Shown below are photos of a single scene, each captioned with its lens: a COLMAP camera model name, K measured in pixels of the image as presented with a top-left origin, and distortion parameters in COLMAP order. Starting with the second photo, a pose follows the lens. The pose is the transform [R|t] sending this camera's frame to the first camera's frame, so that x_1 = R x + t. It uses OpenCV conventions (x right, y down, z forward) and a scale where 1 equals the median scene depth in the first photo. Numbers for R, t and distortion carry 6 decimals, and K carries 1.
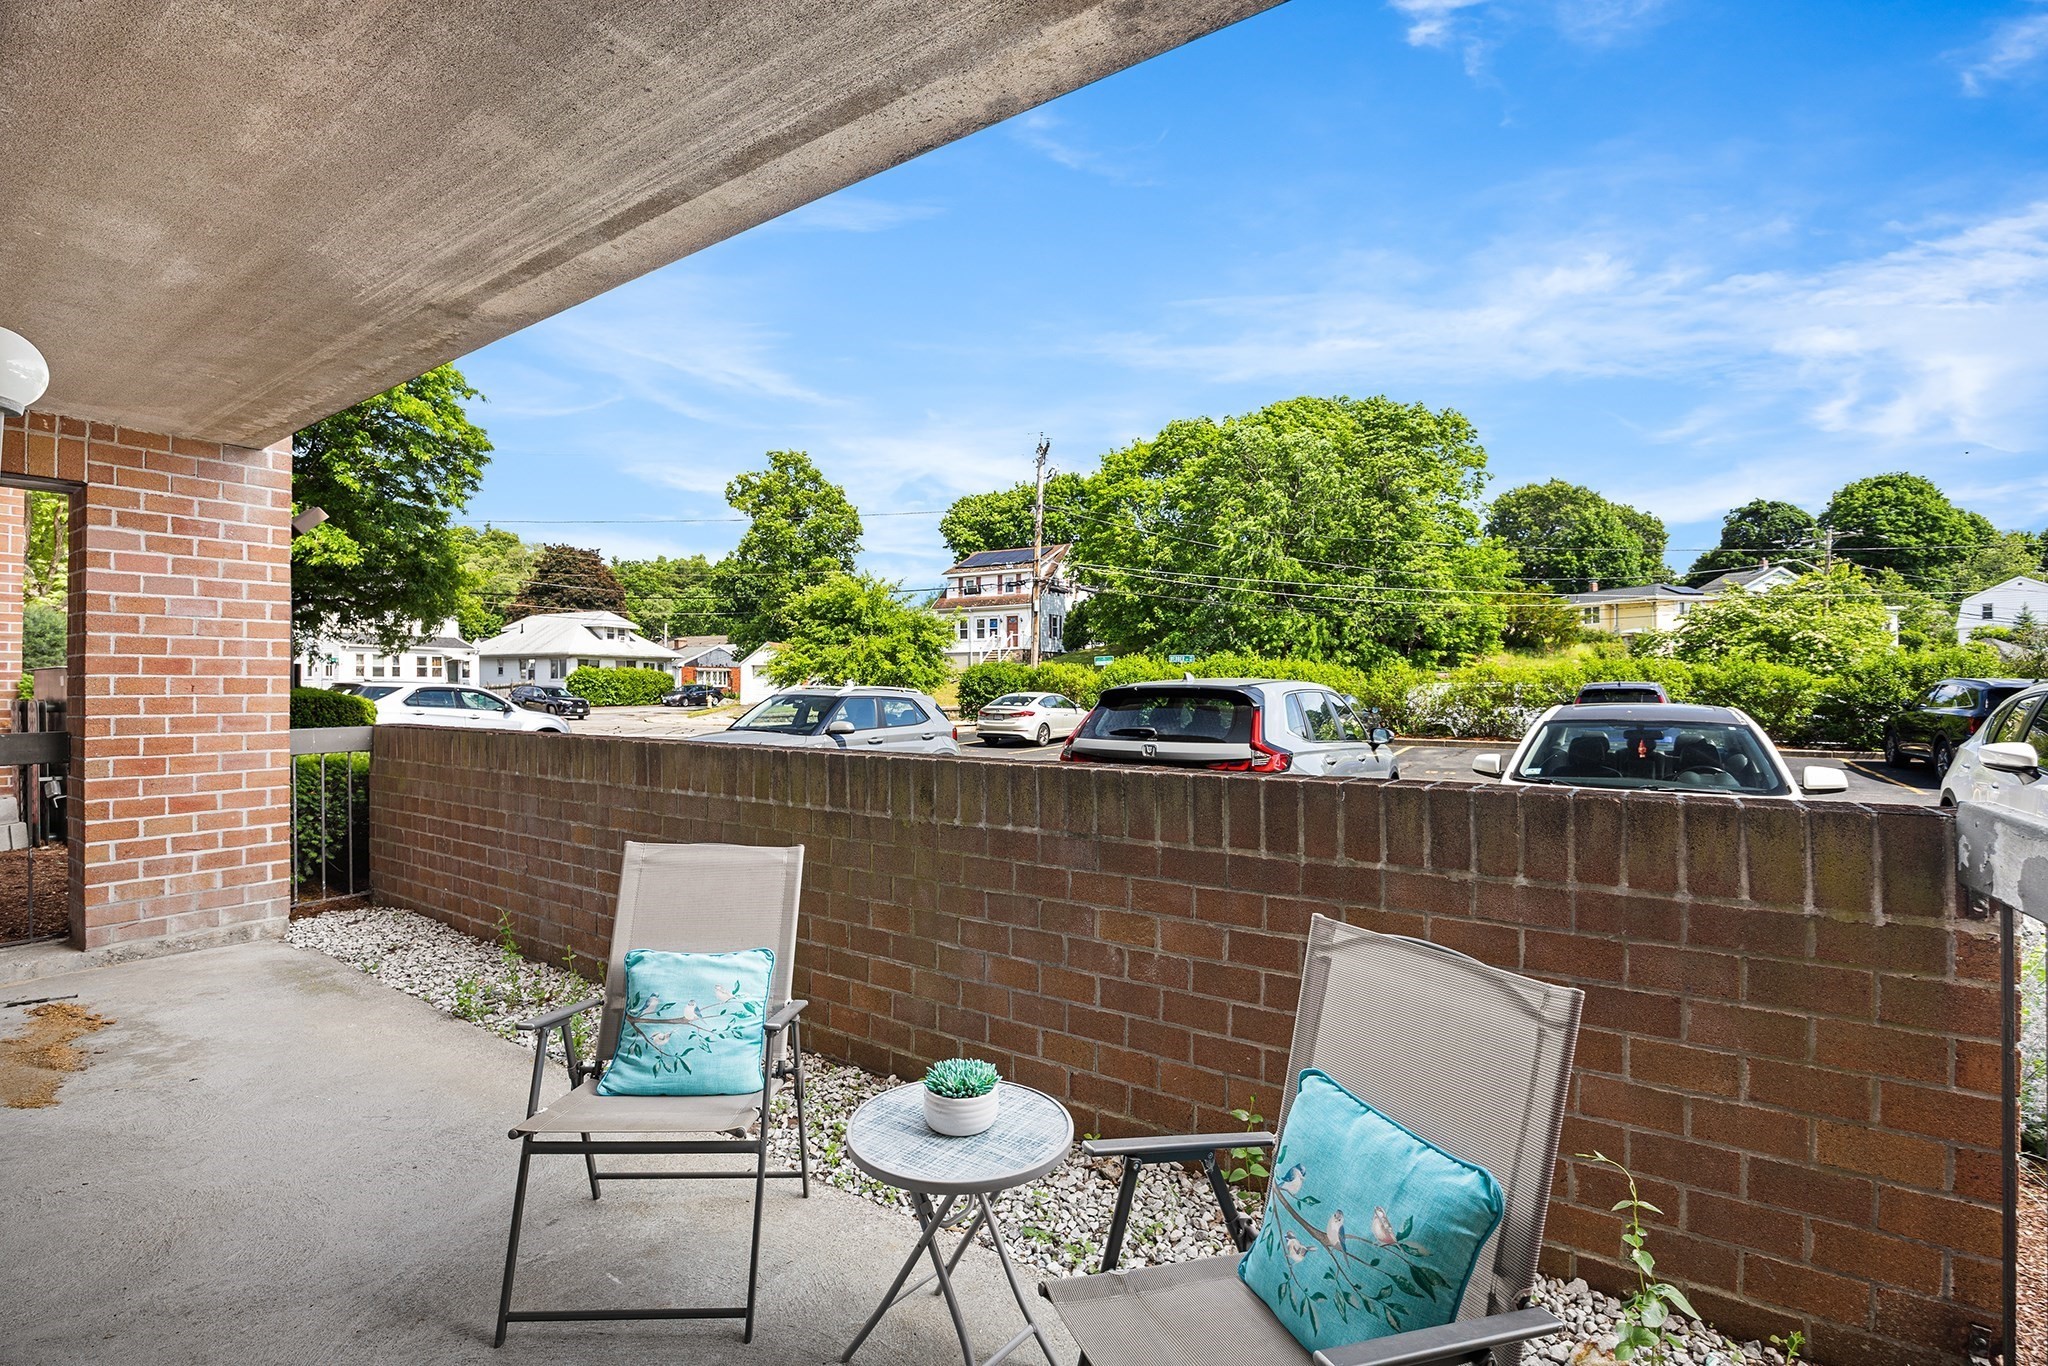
lens RADIAL K [[881.8, 0, 1024.0], [0, 881.8, 683.0], [0, 0, 1]] dist [-0.018472, -0.000275]
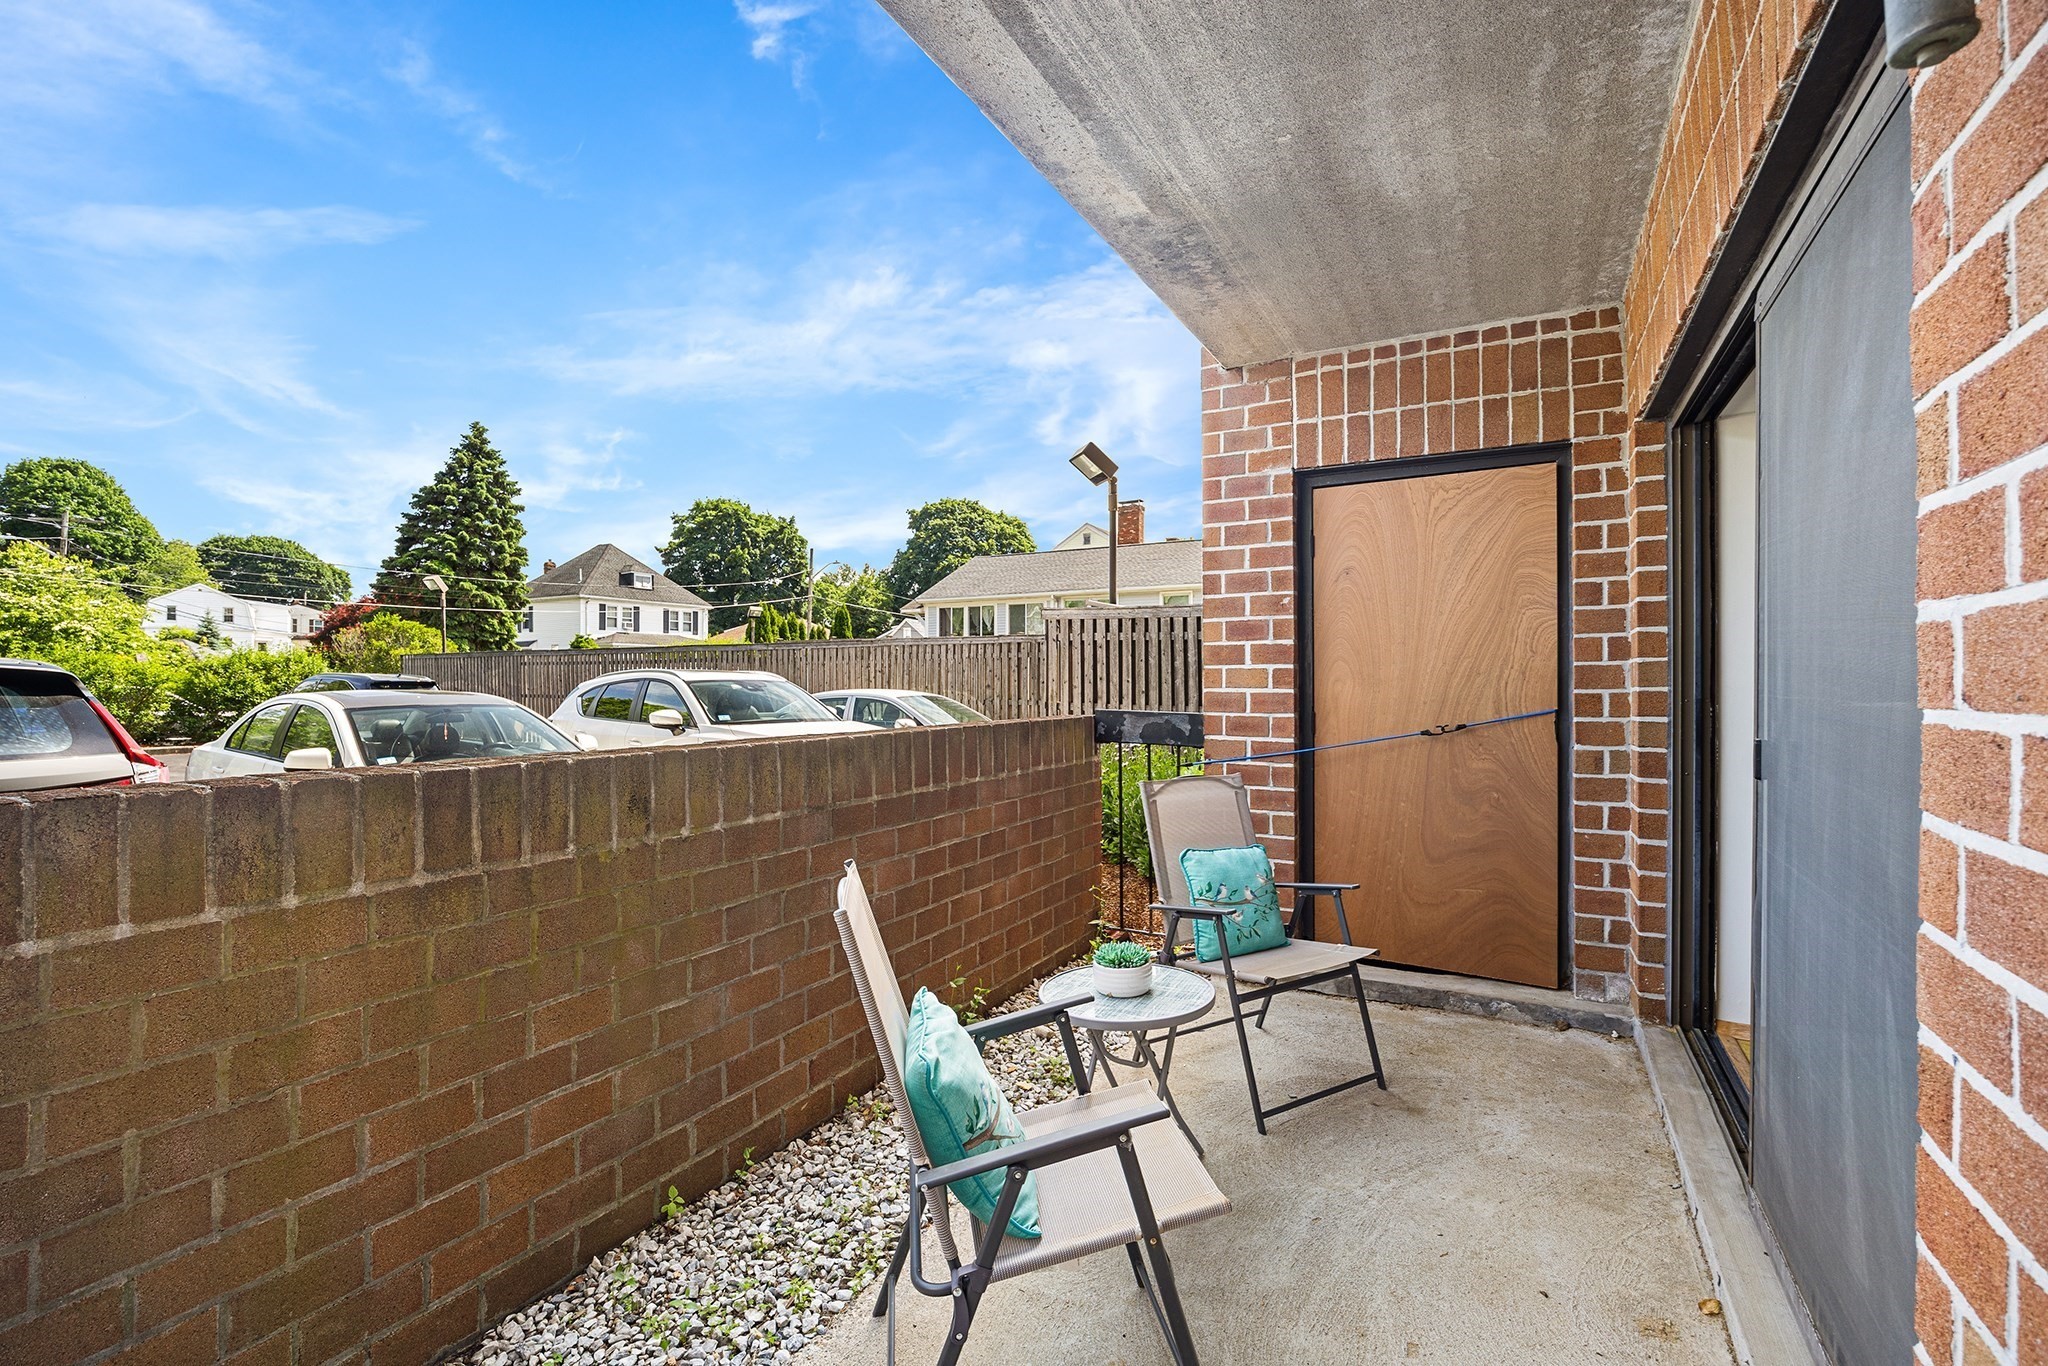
lens RADIAL K [[881.6, 0, 1024.0], [0, 881.6, 683.0], [0, 0, 1]] dist [0.000285, 0.000001]
pose [[-0.070383, 0.000782, 0.997520, -0.800266], [-0.002551, 0.999996, -0.000964, 0.030630], [-0.997517, -0.002613, -0.070381, 0.731979]]
